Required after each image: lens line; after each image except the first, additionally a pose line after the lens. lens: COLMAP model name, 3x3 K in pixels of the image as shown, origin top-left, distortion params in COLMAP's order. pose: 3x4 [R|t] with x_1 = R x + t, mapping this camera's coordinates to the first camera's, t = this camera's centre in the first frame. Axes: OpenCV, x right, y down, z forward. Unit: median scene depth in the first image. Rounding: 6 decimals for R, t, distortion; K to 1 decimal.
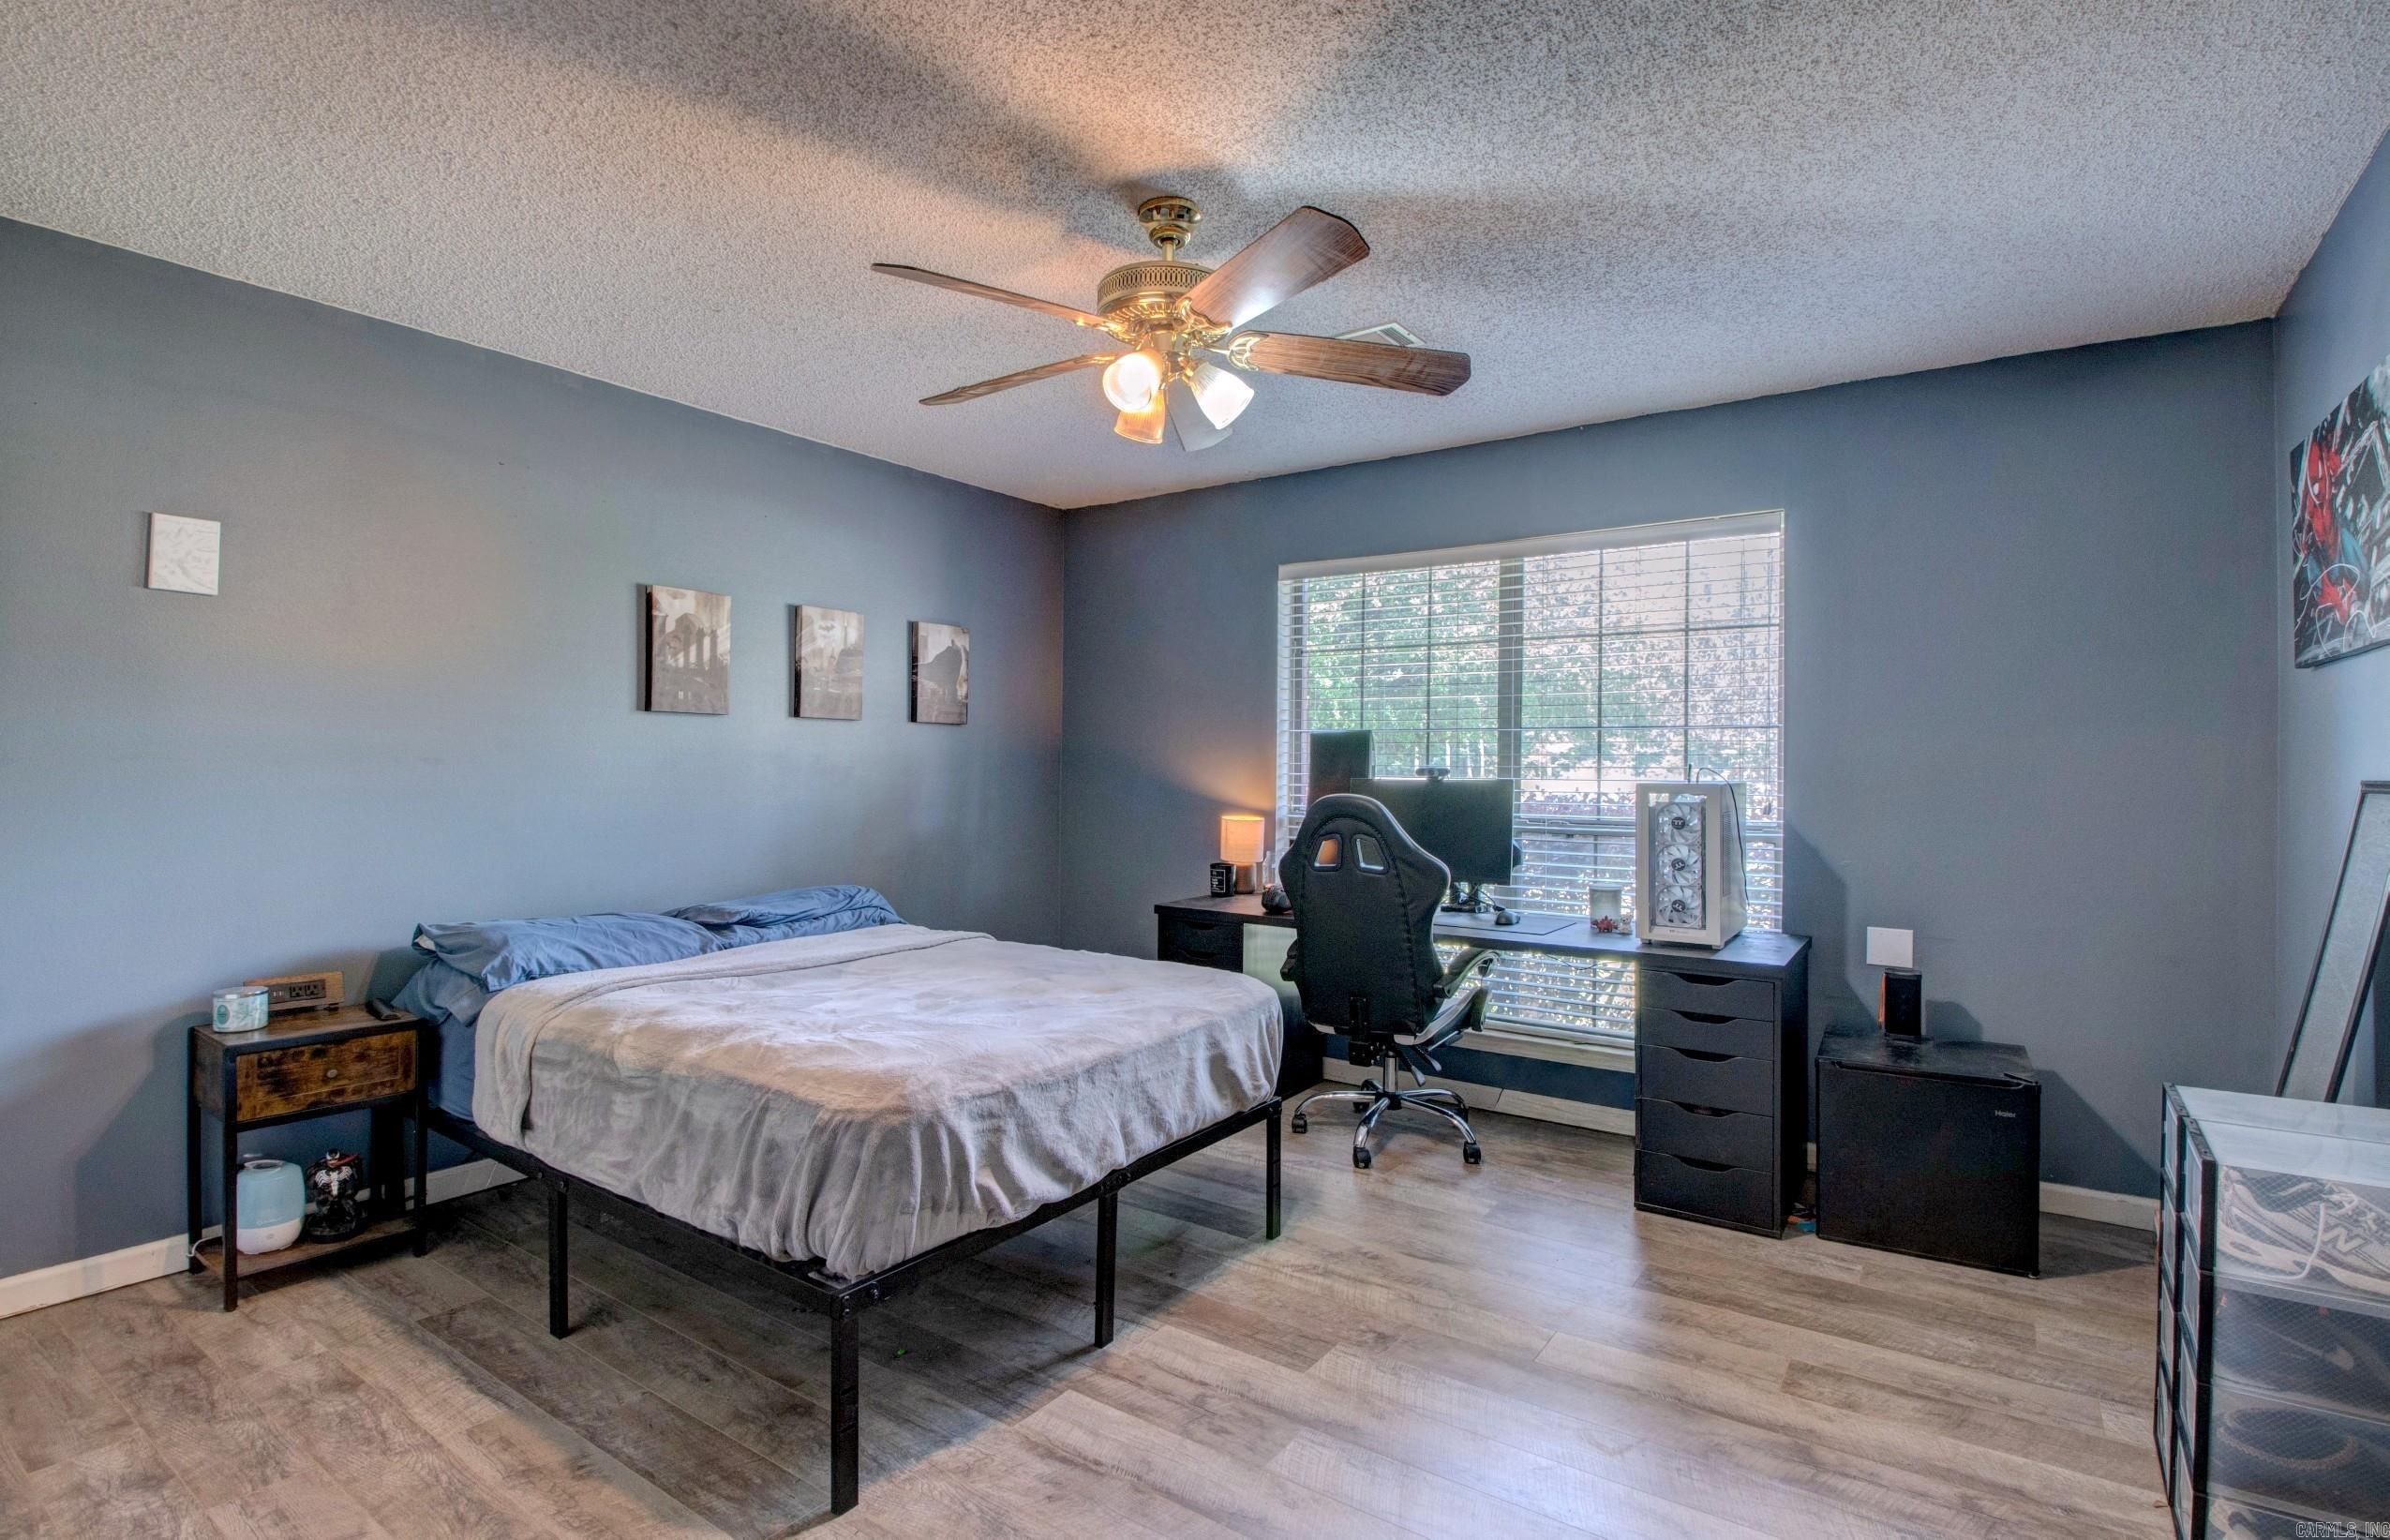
lens RADIAL K [[1126.0, 0, 1179.7], [0, 1126.0, 764.0], [0, 0, 1]] dist [-0.001087, -0.011473]
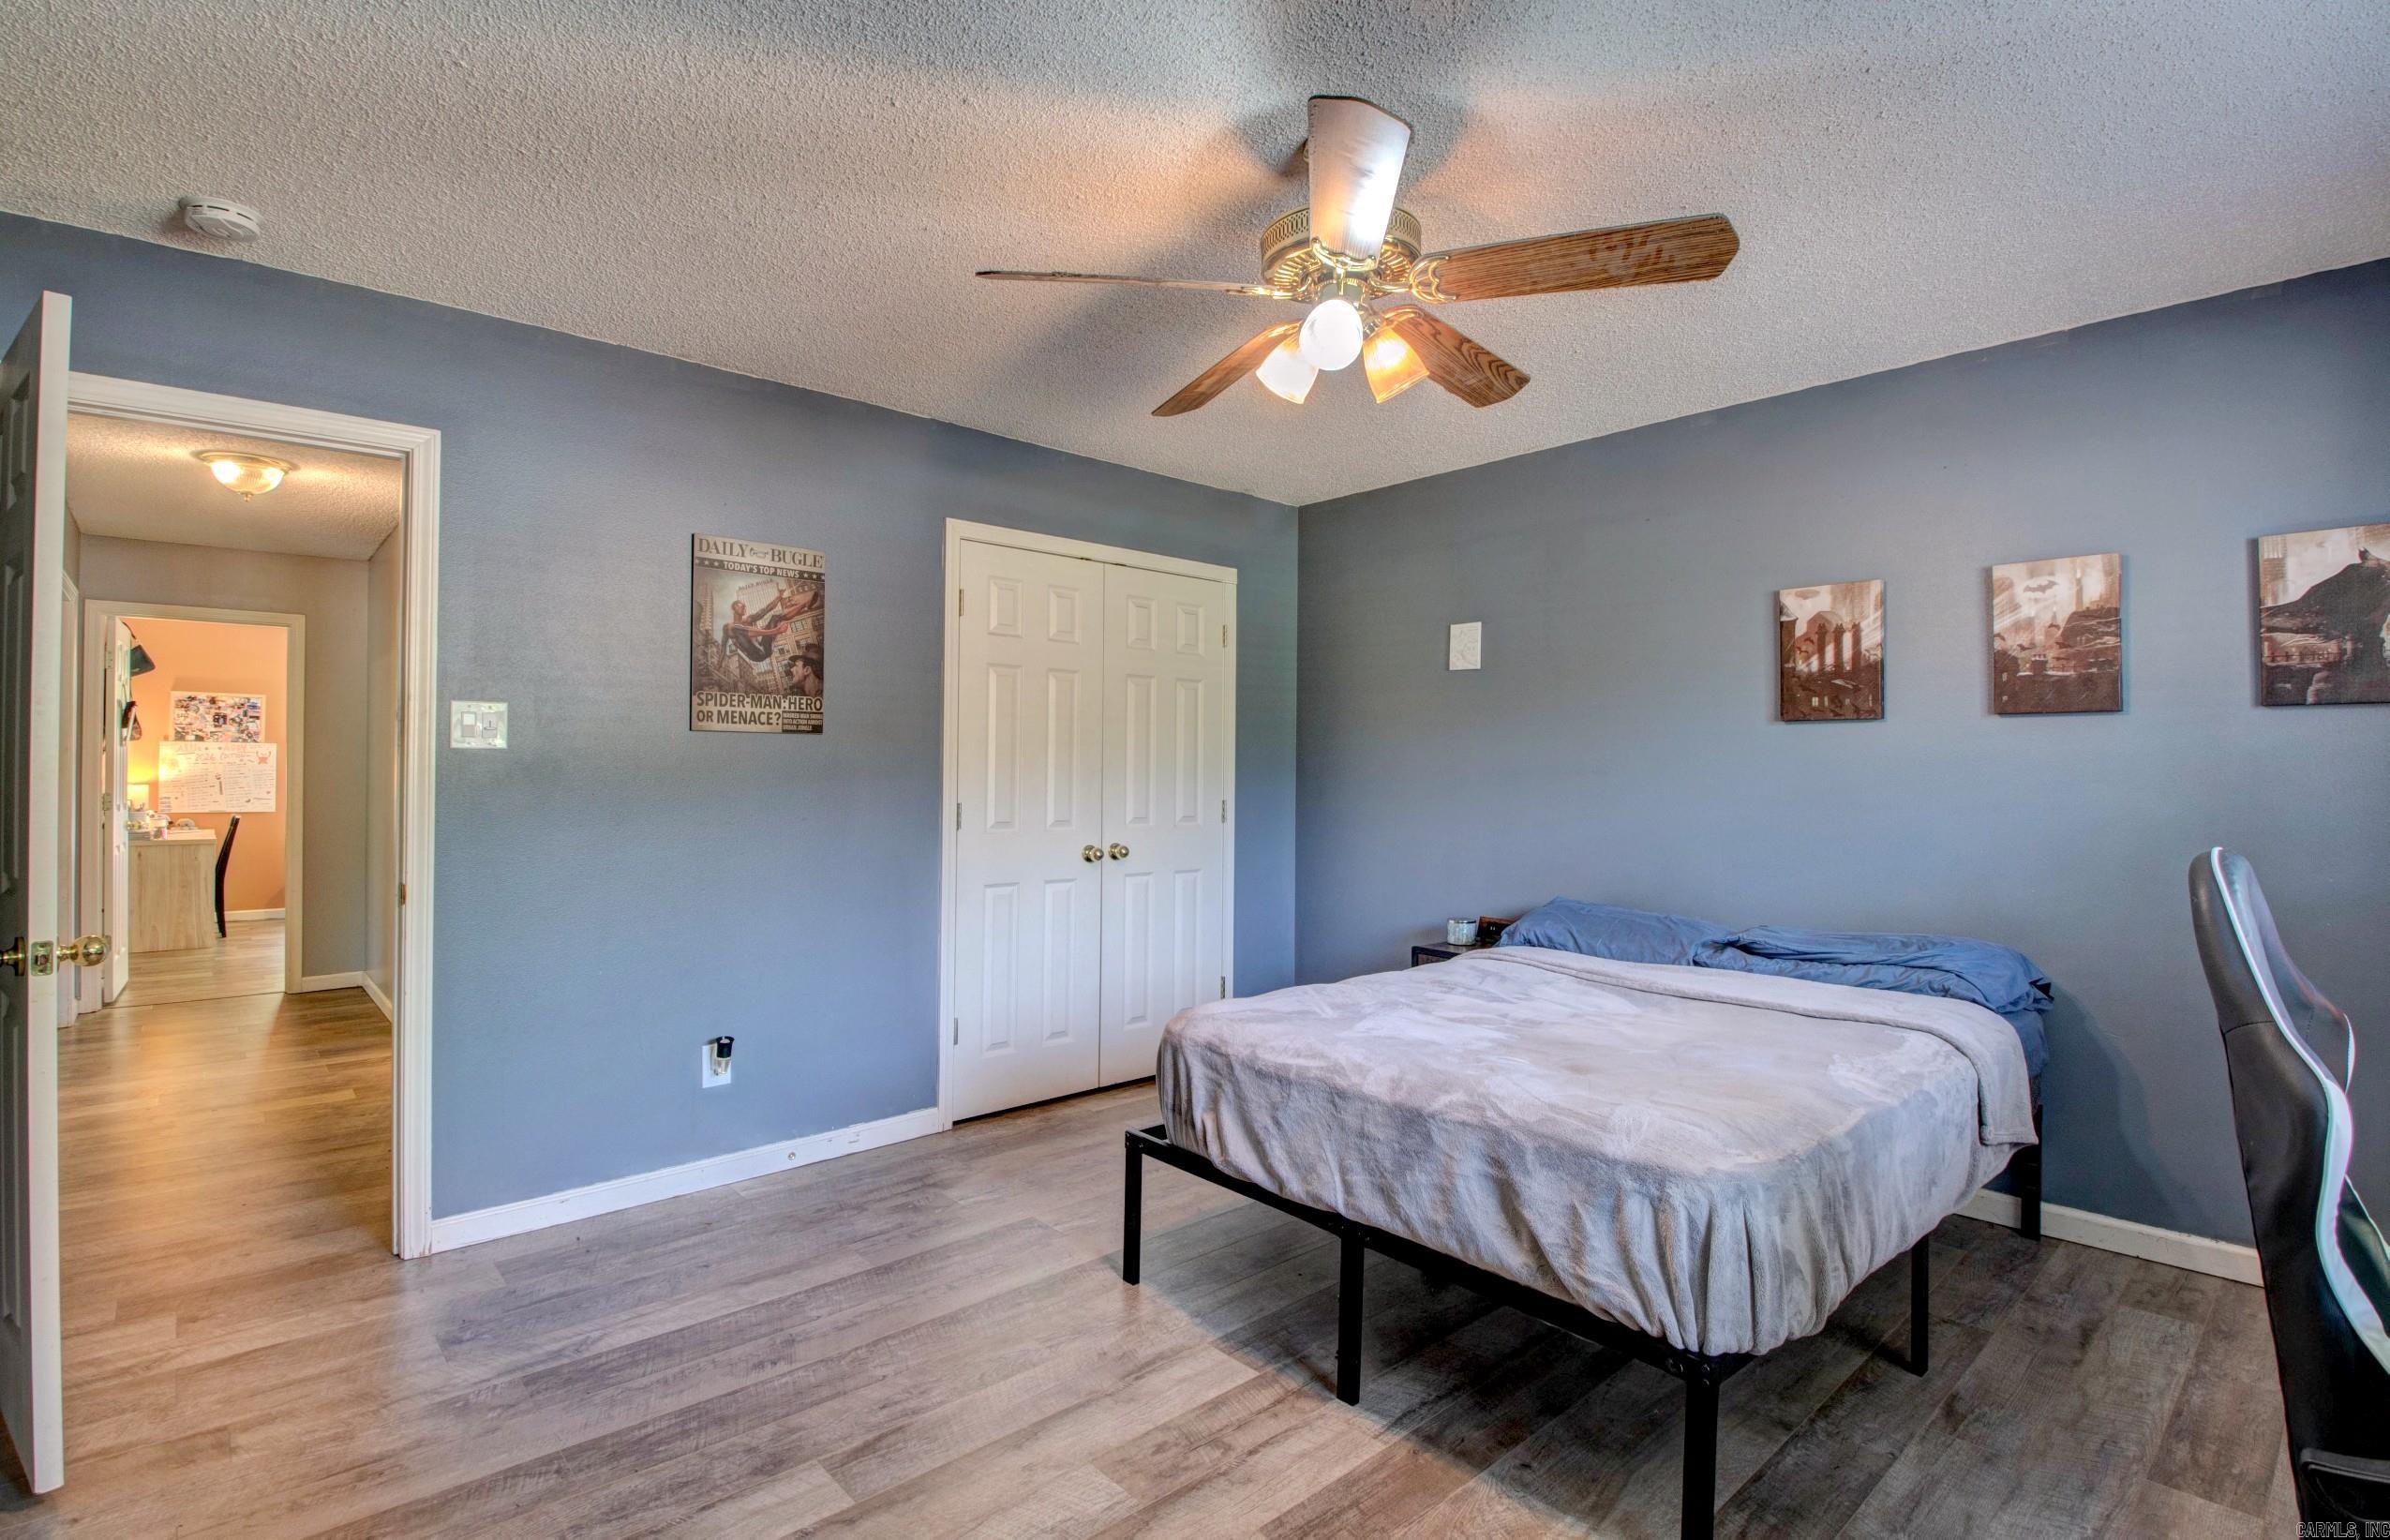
lens RADIAL K [[1126.0, 0, 1179.7], [0, 1126.0, 764.0], [0, 0, 1]] dist [-0.001087, -0.011473]
pose [[-0.223911, -0.015078, -0.974493, 0.638902], [-0.002937, 0.999886, -0.014796, 0.005493], [0.974605, -0.000451, -0.223930, 0.789155]]
